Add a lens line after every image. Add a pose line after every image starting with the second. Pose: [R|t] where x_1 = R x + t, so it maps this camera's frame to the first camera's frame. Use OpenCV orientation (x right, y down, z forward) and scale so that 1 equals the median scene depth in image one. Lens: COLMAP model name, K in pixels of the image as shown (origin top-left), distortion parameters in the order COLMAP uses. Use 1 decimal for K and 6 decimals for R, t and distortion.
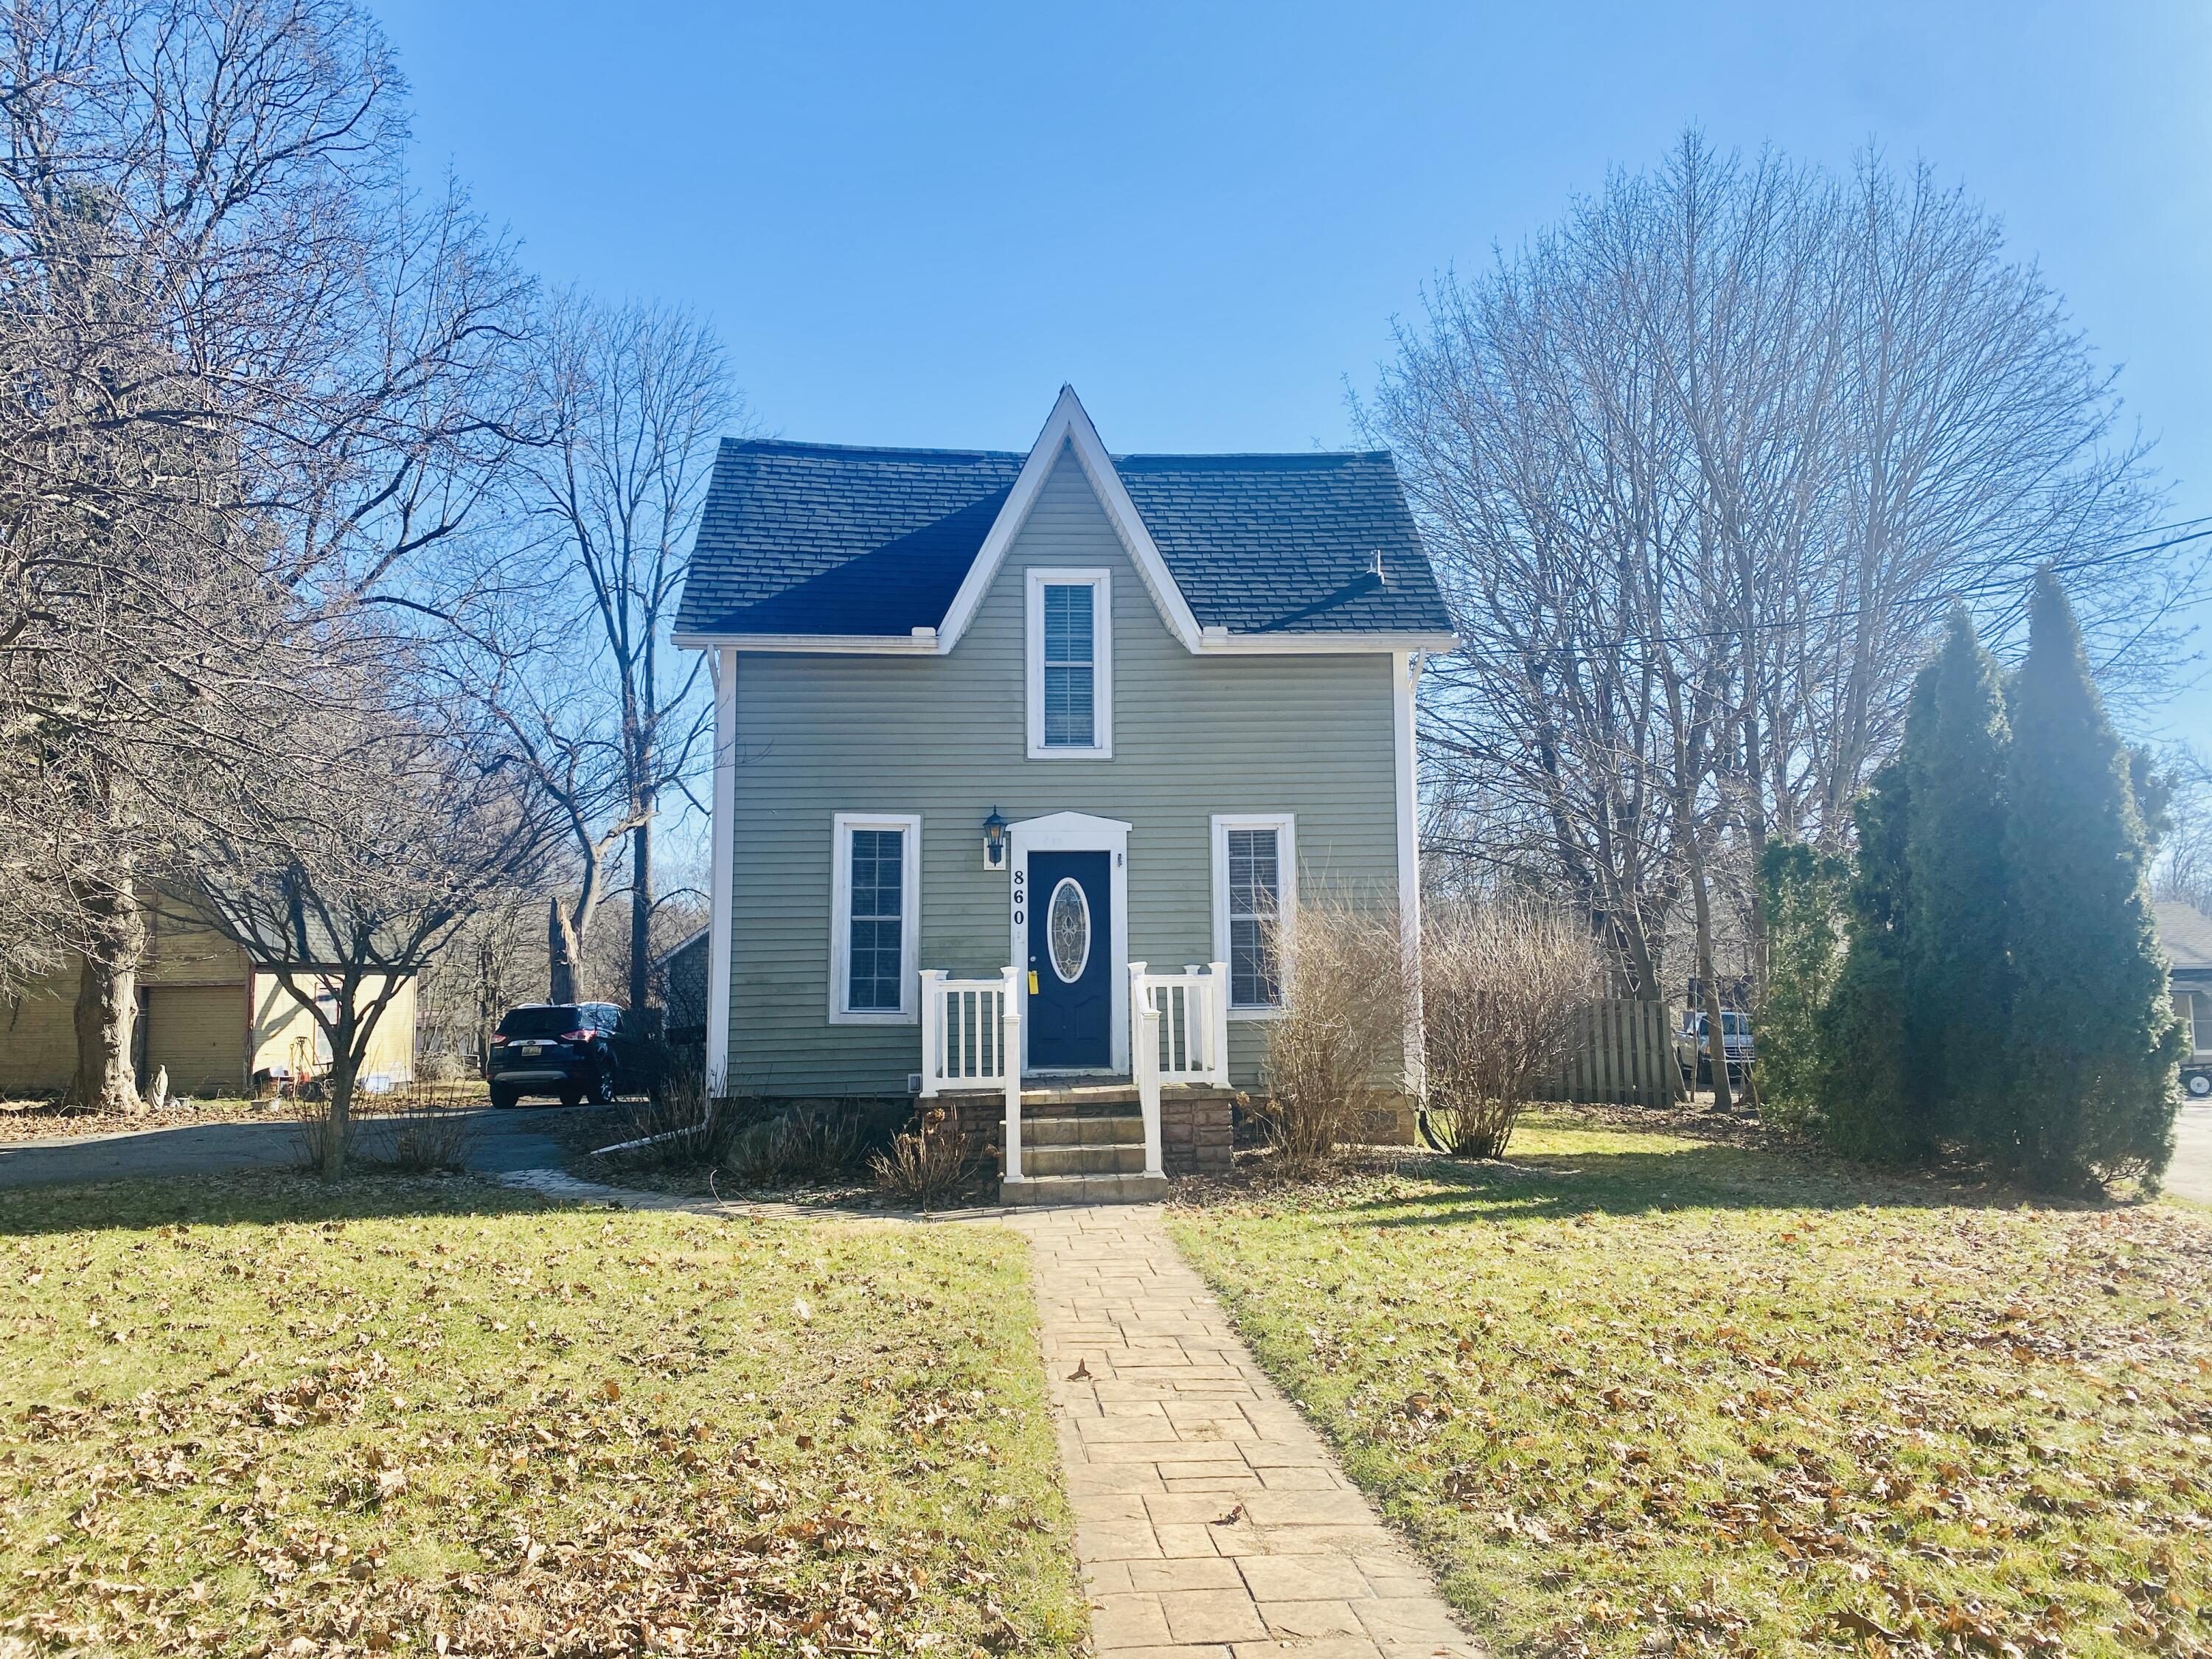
lens RADIAL K [[1681.8, 0, 1105.5], [0, 1681.8, 831.0], [0, 0, 1]] dist [0.005190, 0.002256]
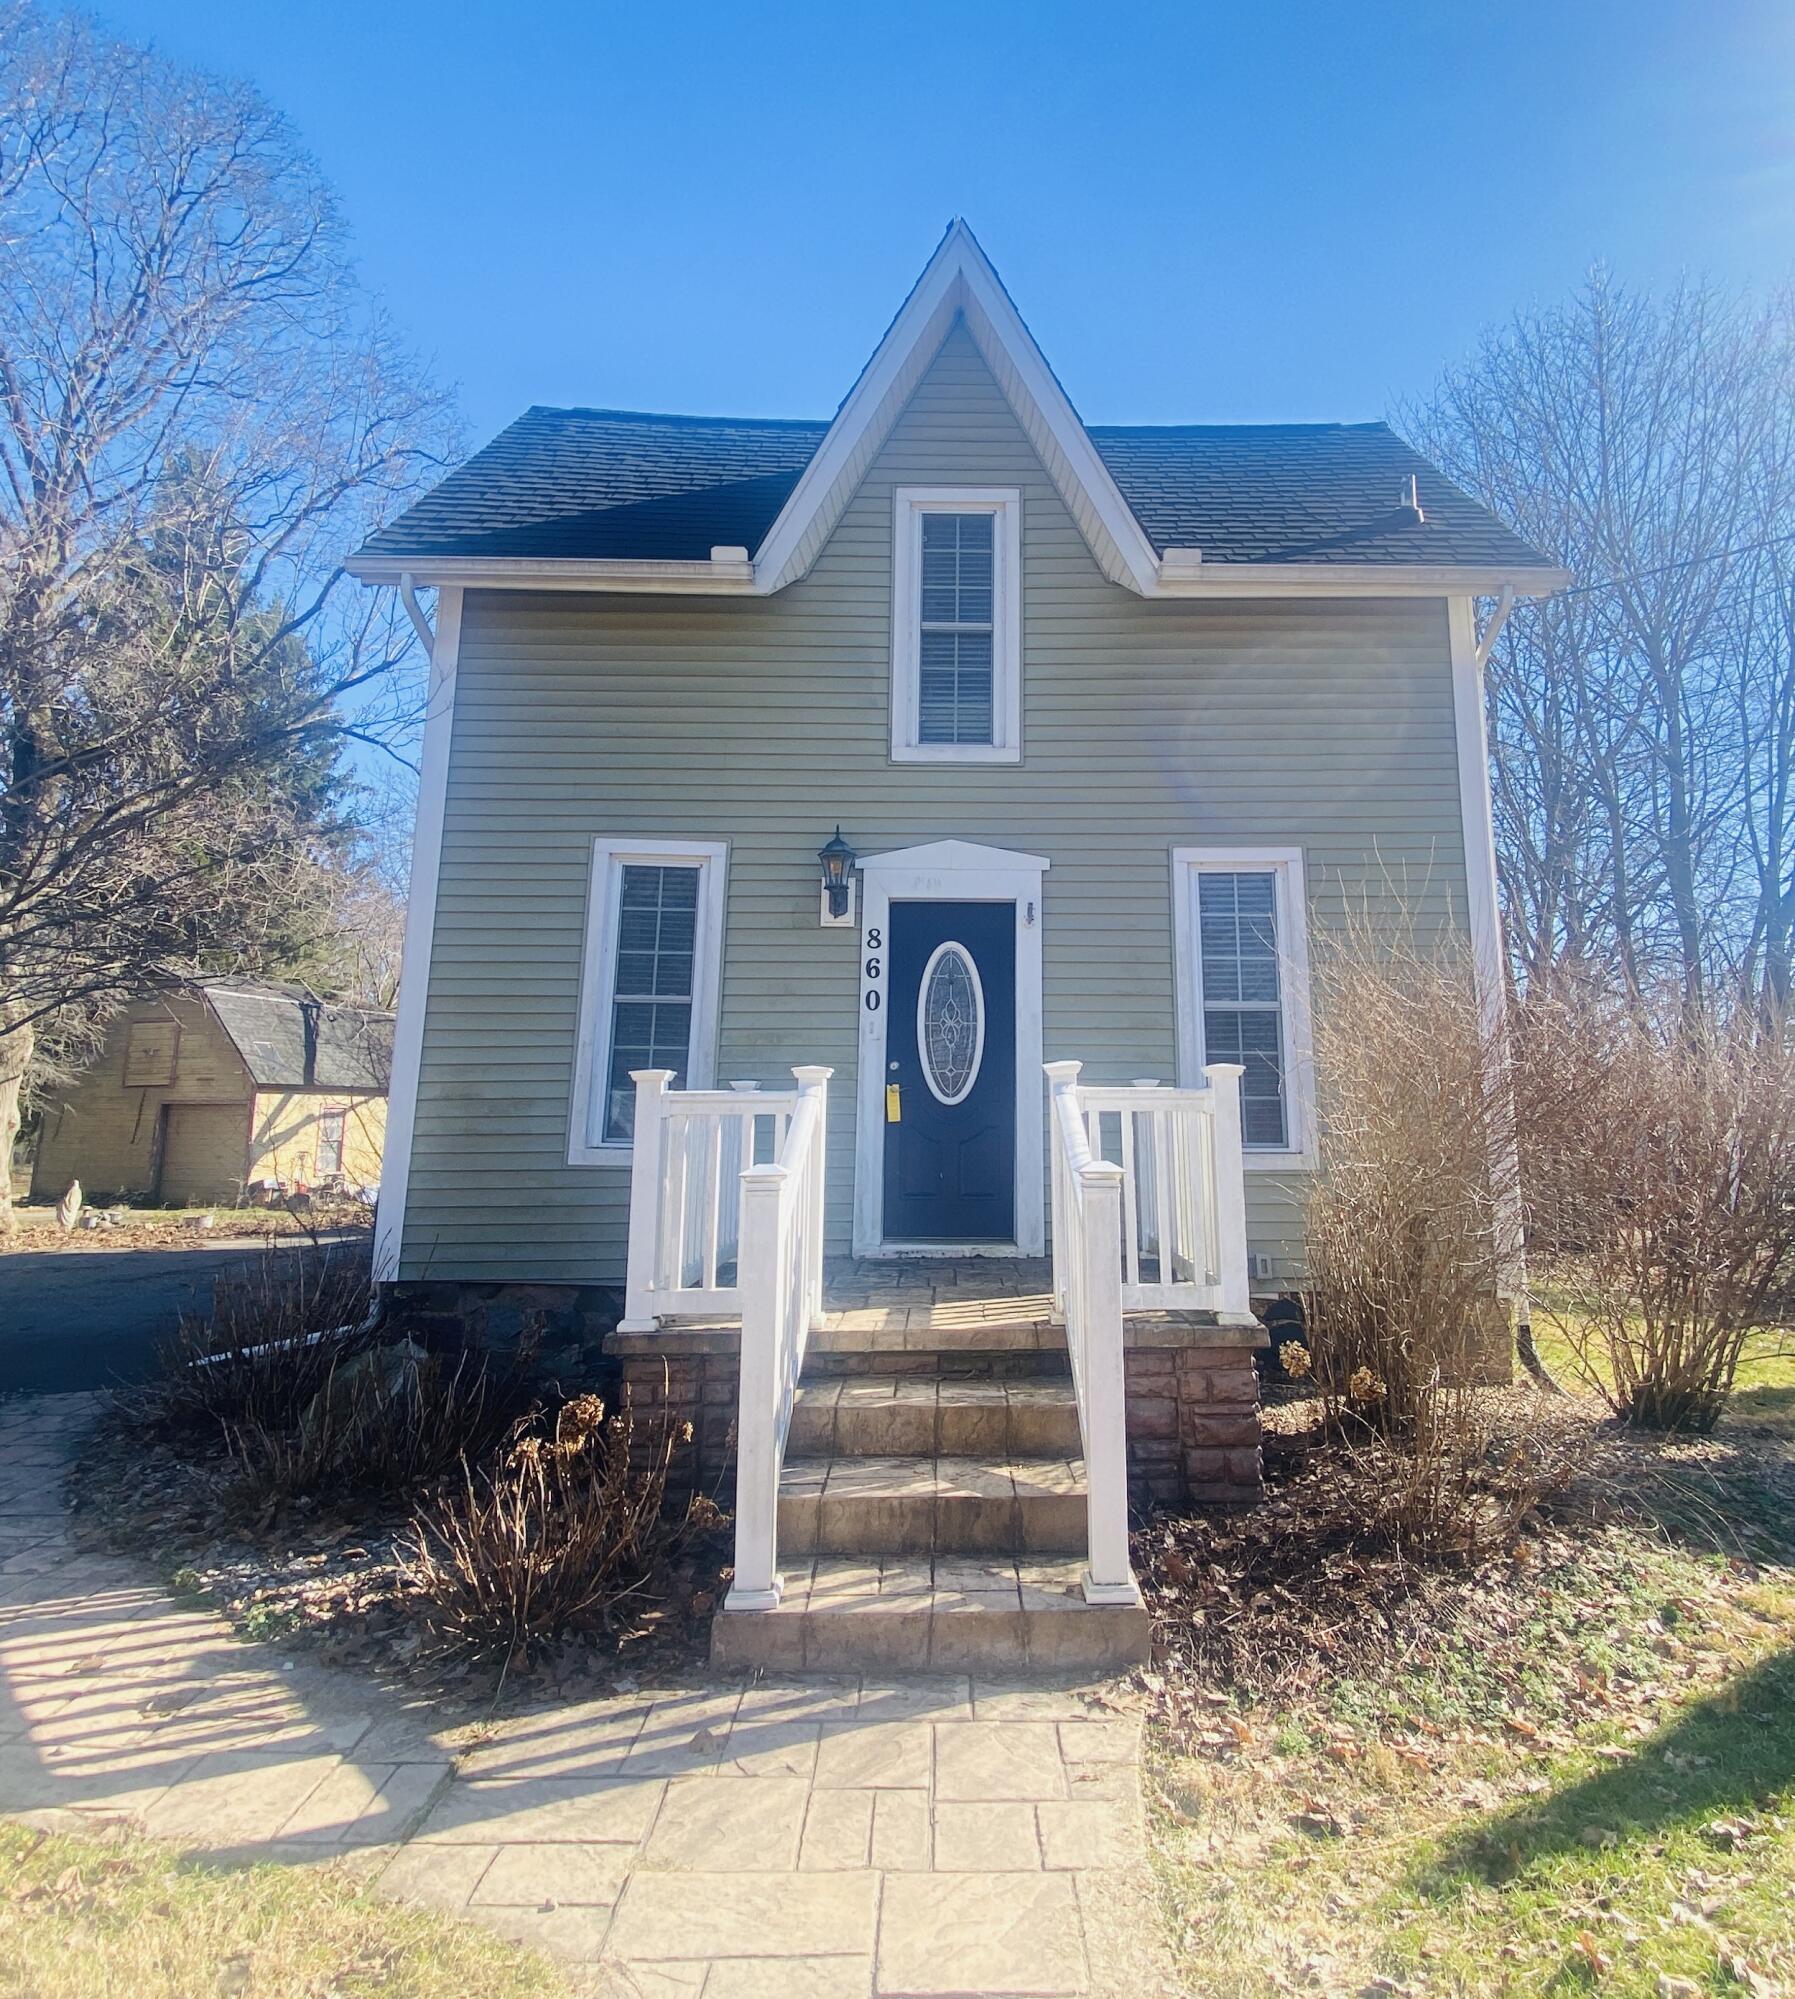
lens RADIAL K [[859.7, 0, 976.8], [0, 859.7, 968.9], [0, 0, 1]] dist [0.005418, -0.000147]
pose [[0.998218, 0.006266, -0.059340, 0.007512], [-0.011117, 0.996589, -0.081773, 0.065667], [0.058625, 0.082287, 0.994883, 0.674398]]
